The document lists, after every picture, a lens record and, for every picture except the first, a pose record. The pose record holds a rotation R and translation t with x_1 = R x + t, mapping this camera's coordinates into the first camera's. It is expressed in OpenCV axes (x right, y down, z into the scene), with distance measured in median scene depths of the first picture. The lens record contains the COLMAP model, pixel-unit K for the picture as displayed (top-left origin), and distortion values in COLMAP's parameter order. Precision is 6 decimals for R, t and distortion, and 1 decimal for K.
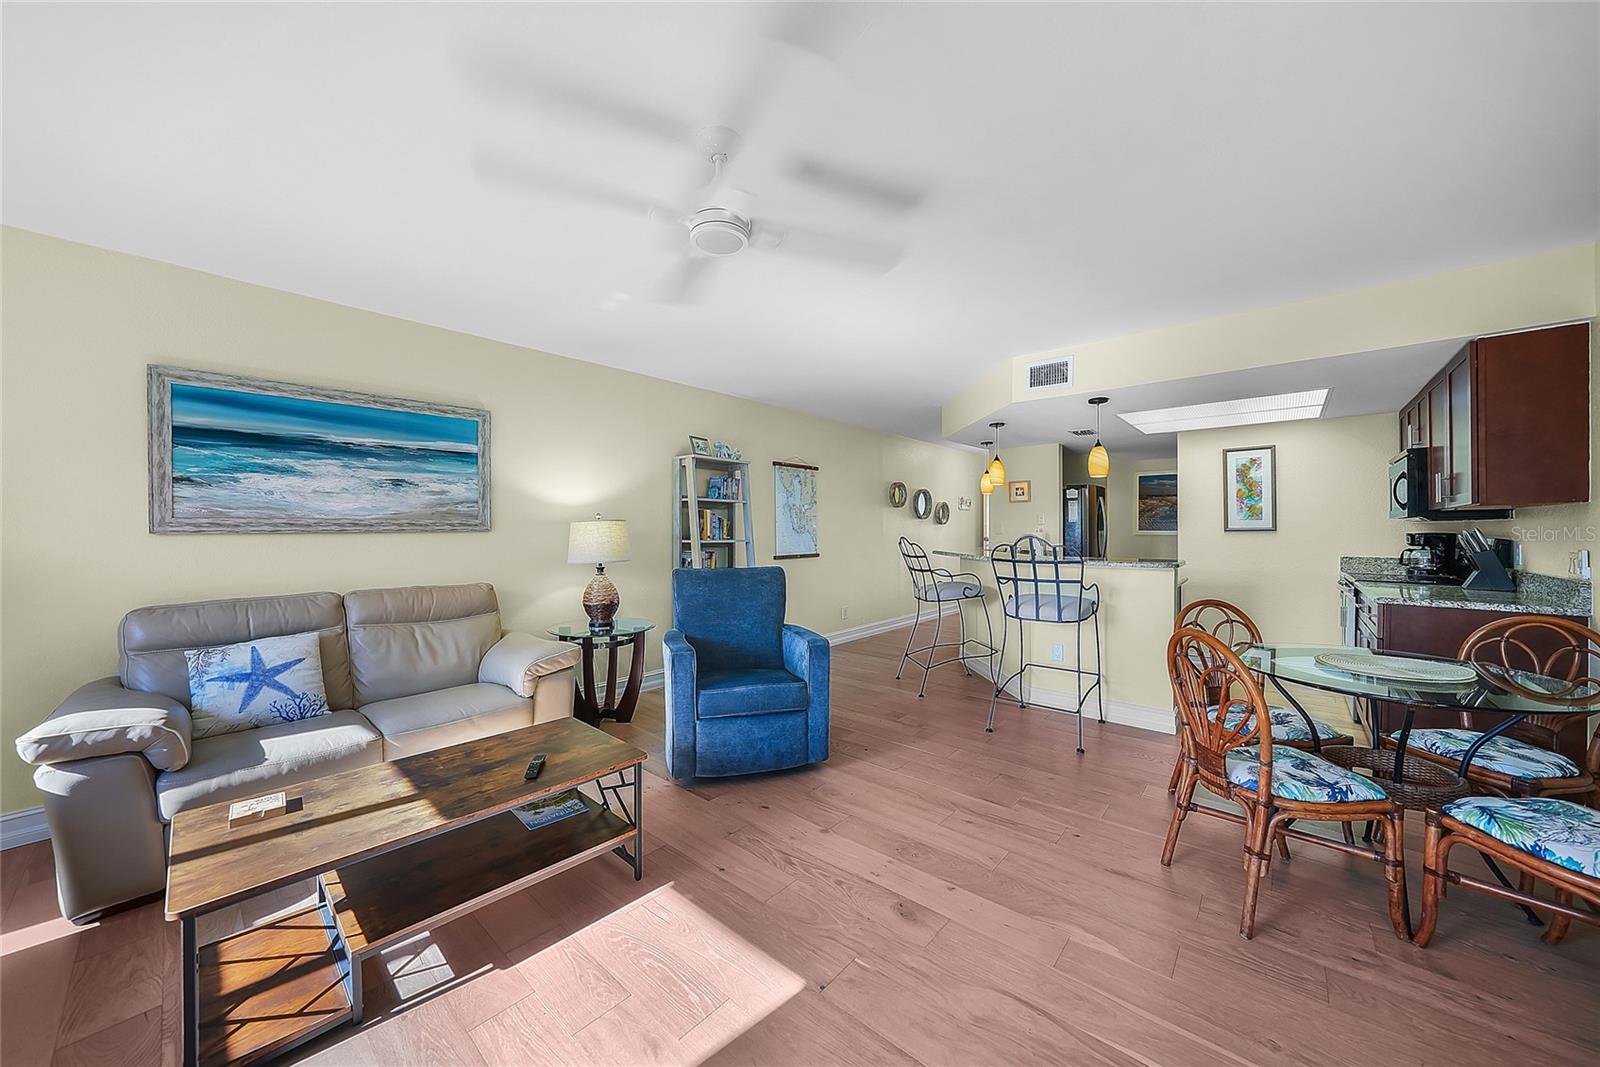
lens RADIAL K [[565.3, 0, 807.1], [0, 565.3, 532.7], [0, 0, 1]] dist [-0.010501, 0.000074]
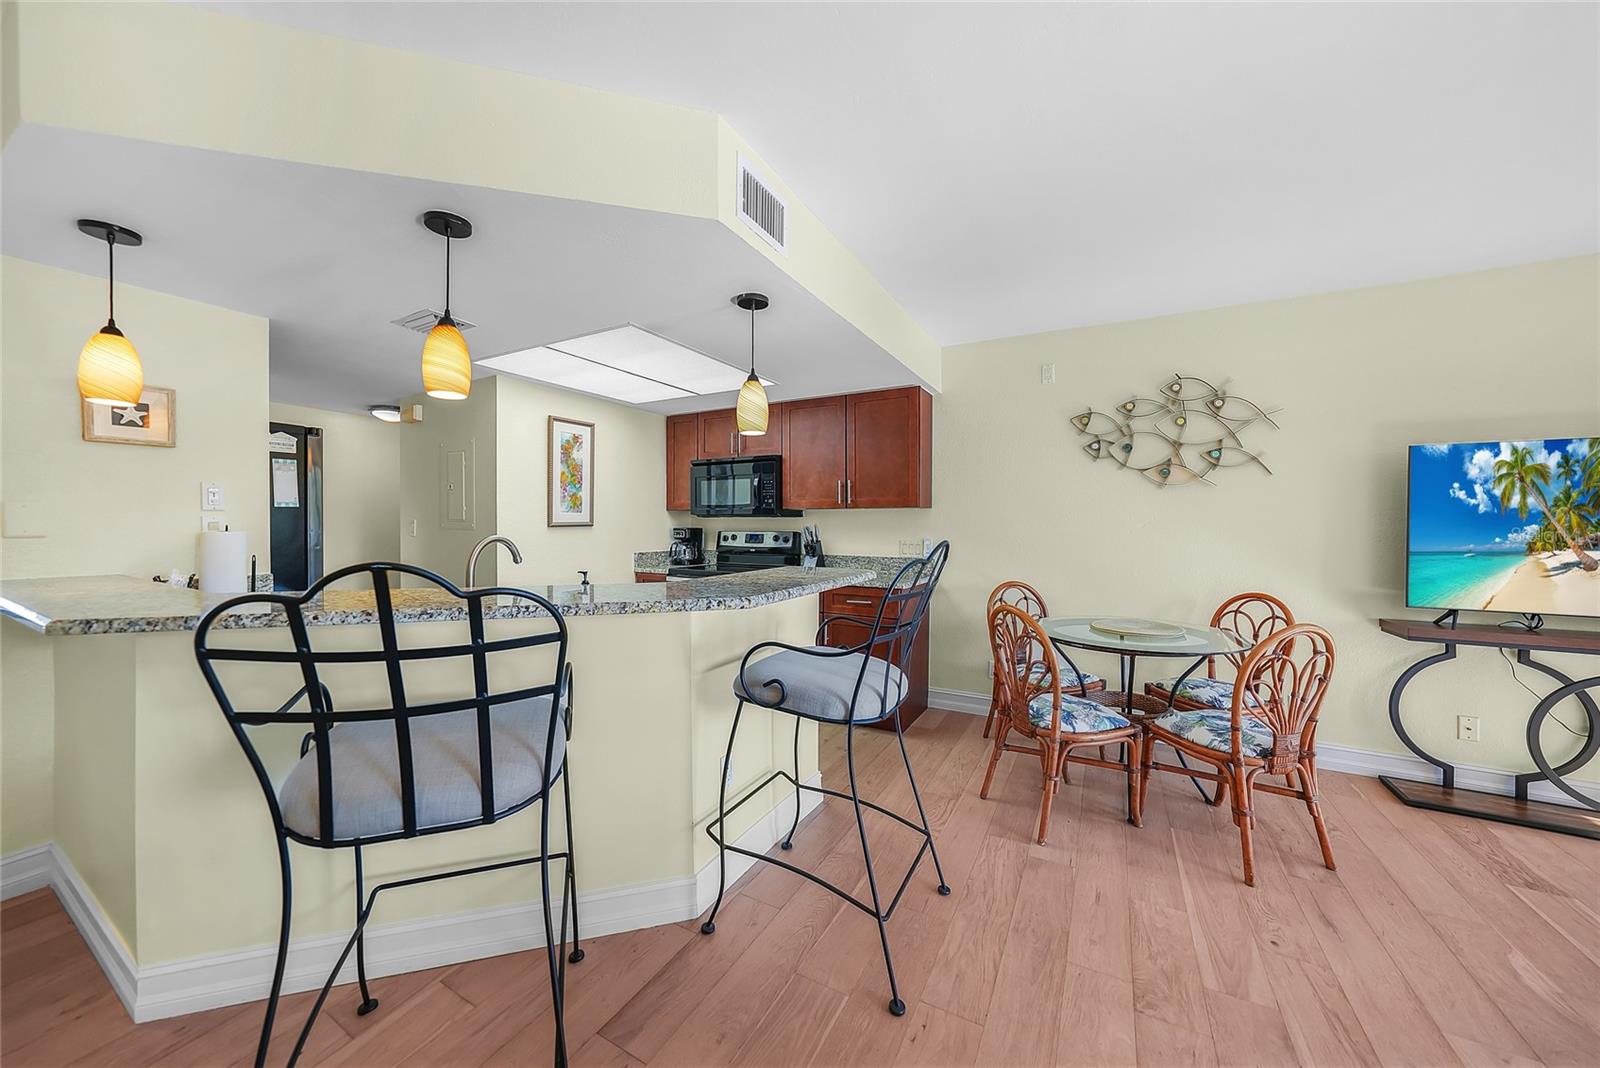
lens RADIAL K [[553.2, 0, 803.8], [0, 553.2, 528.4], [0, 0, 1]] dist [-0.024176, -0.000230]
pose [[-0.222234, -0.007775, 0.974962, -0.045942], [0.002178, 0.999962, 0.008470, -0.006929], [-0.974991, 0.004006, -0.222209, 0.986290]]
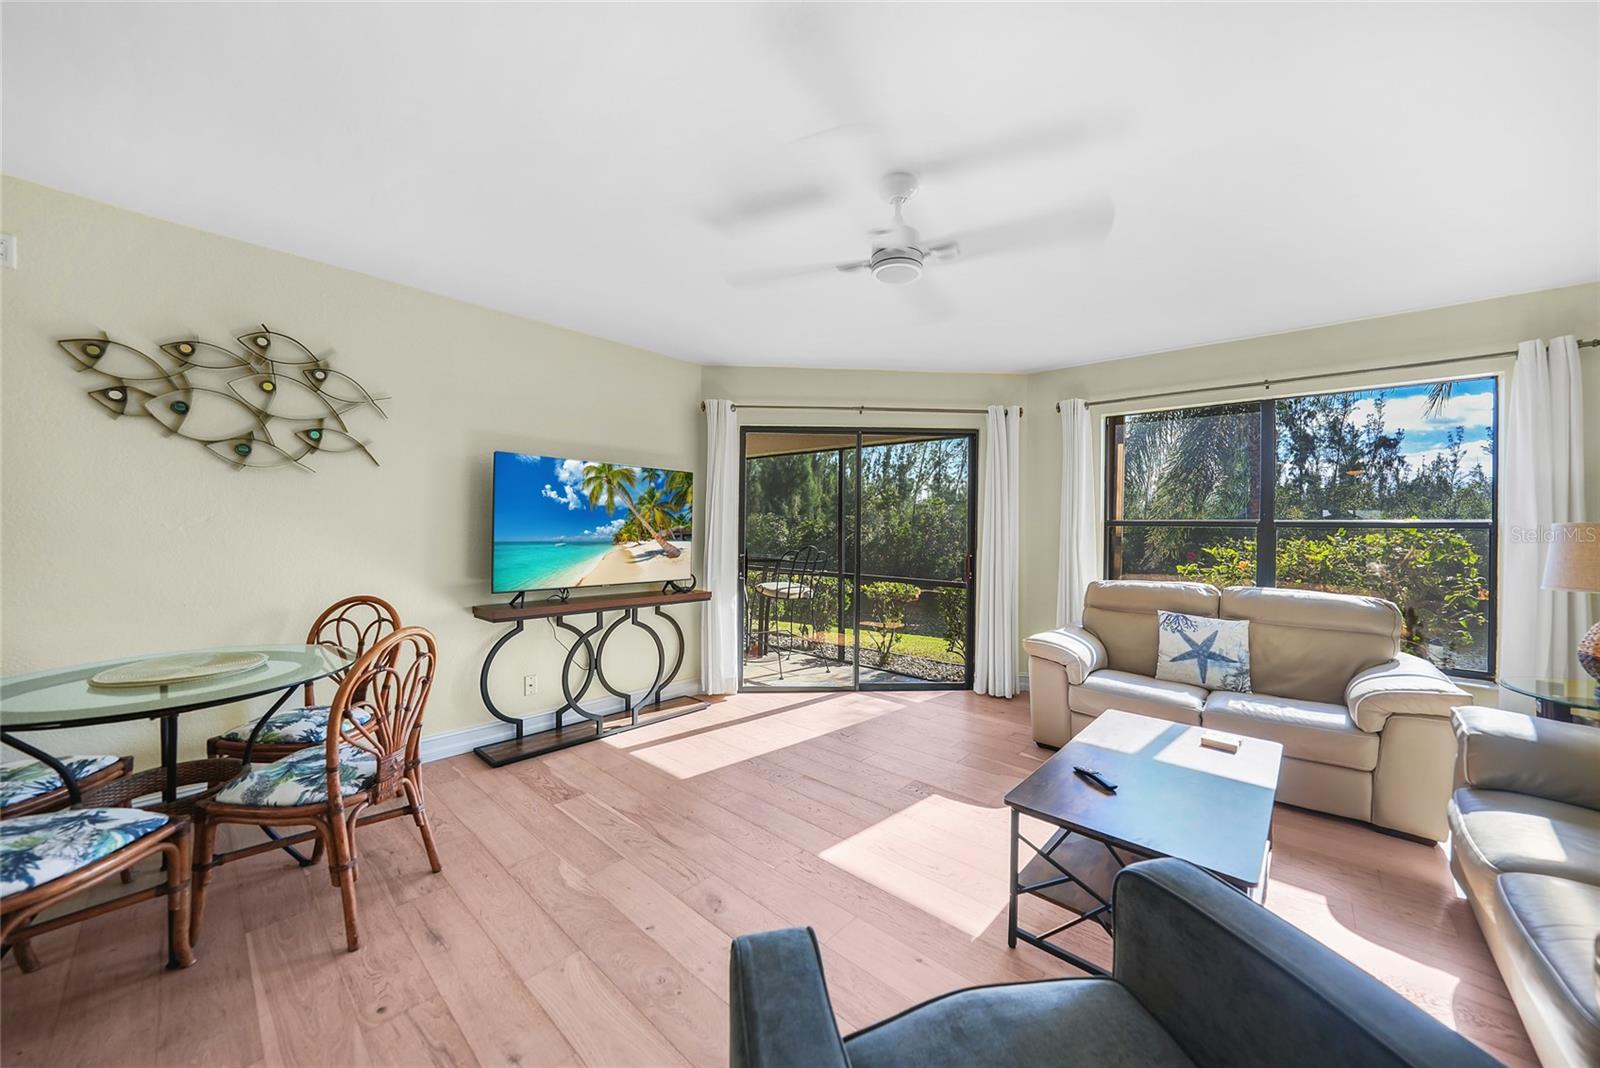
lens RADIAL K [[566.1, 0, 798.1], [0, 566.1, 523.8], [0, 0, 1]] dist [-0.025148, 0.006117]
pose [[-0.999937, -0.010963, 0.002509, -0.000558], [-0.010958, 0.999938, 0.002053, -0.006528], [-0.002532, 0.002025, -0.999995, 0.909443]]
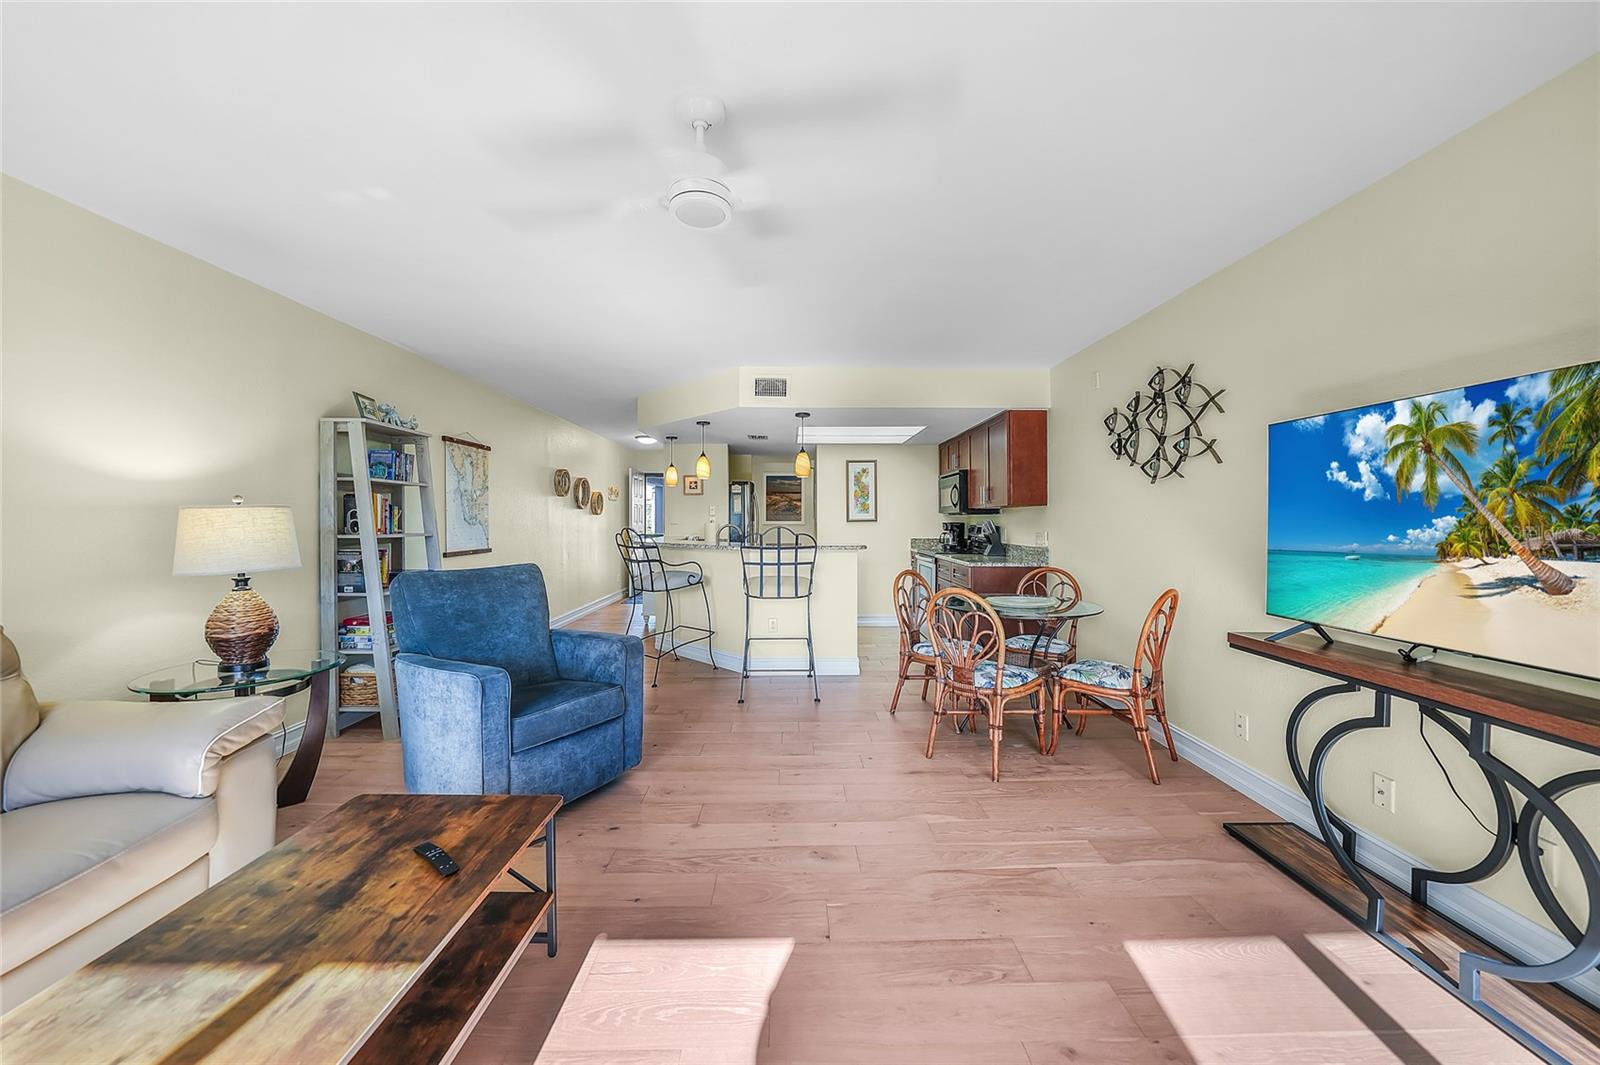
lens RADIAL K [[563.3, 0, 802.9], [0, 563.3, 525.7], [0, 0, 1]] dist [-0.025199, 0.005843]
pose [[0.743117, -0.006358, 0.669132, -0.278324], [0.003144, 0.999977, 0.006010, -0.001349], [-0.669154, -0.002363, 0.743120, 0.084531]]
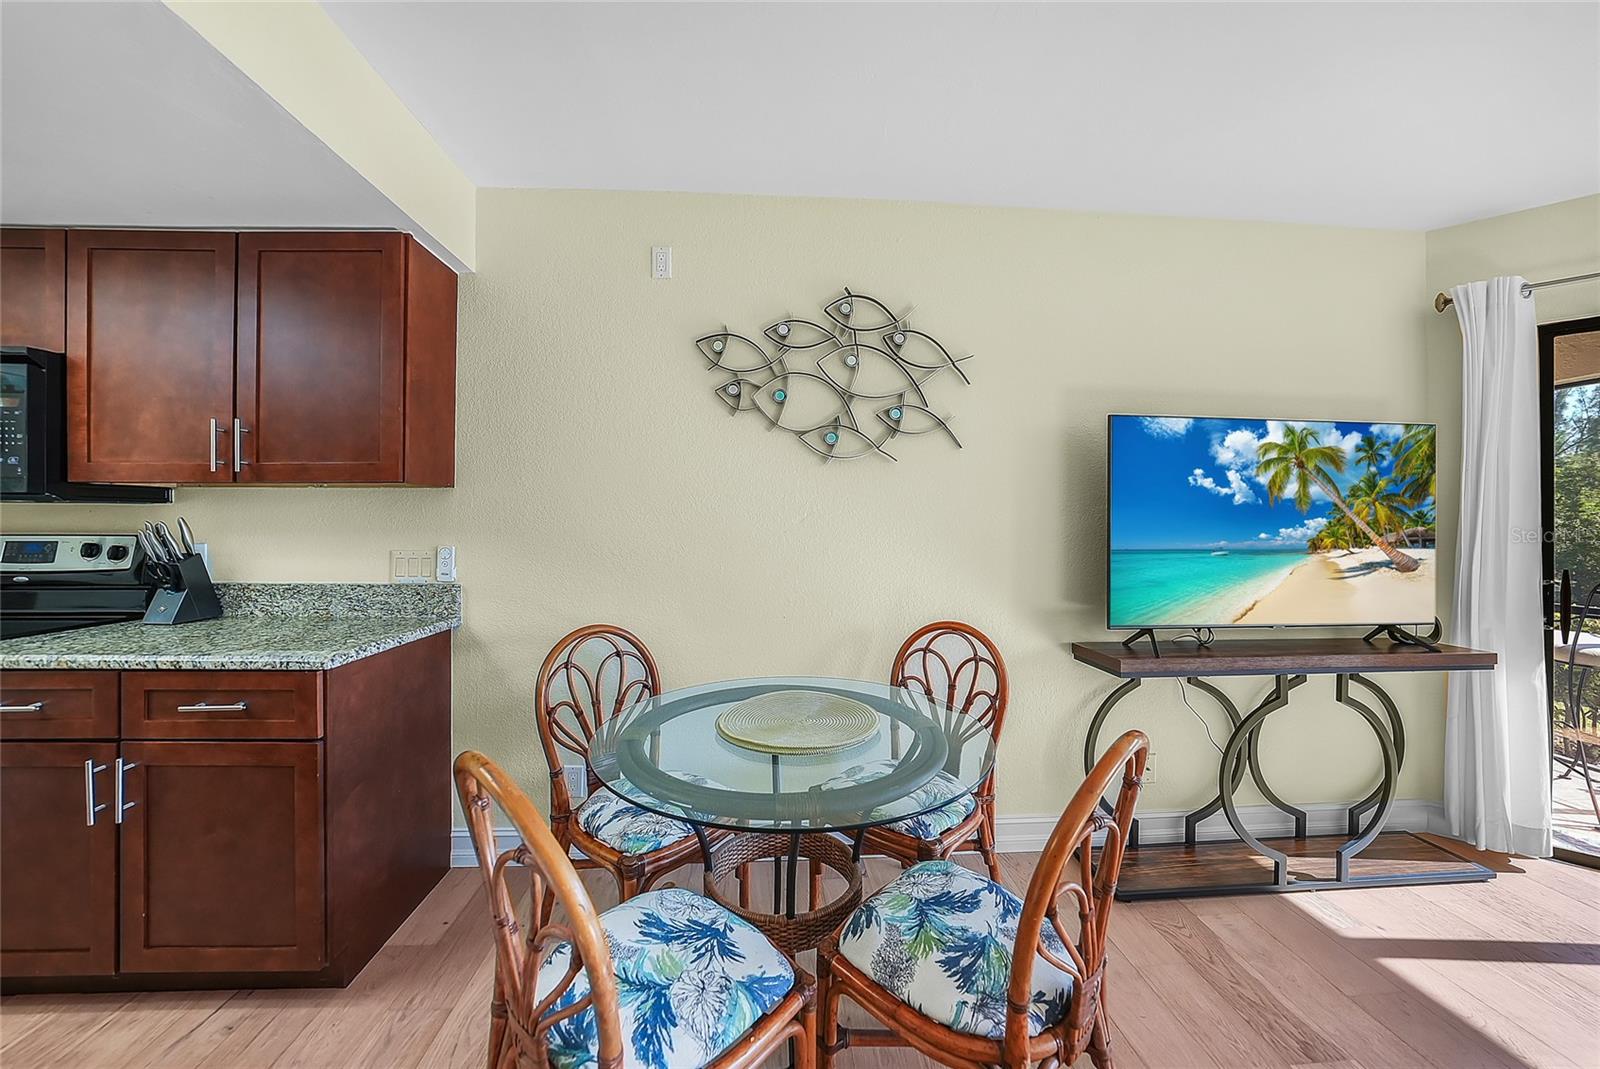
lens RADIAL K [[575.4, 0, 785.0], [0, 575.4, 522.0], [0, 0, 1]] dist [-0.035710, 0.006544]
pose [[-0.697254, 0.001104, 0.716823, 0.245244], [0.002297, 0.999997, 0.000694, -0.002481], [-0.716821, 0.002130, -0.697254, 0.715163]]
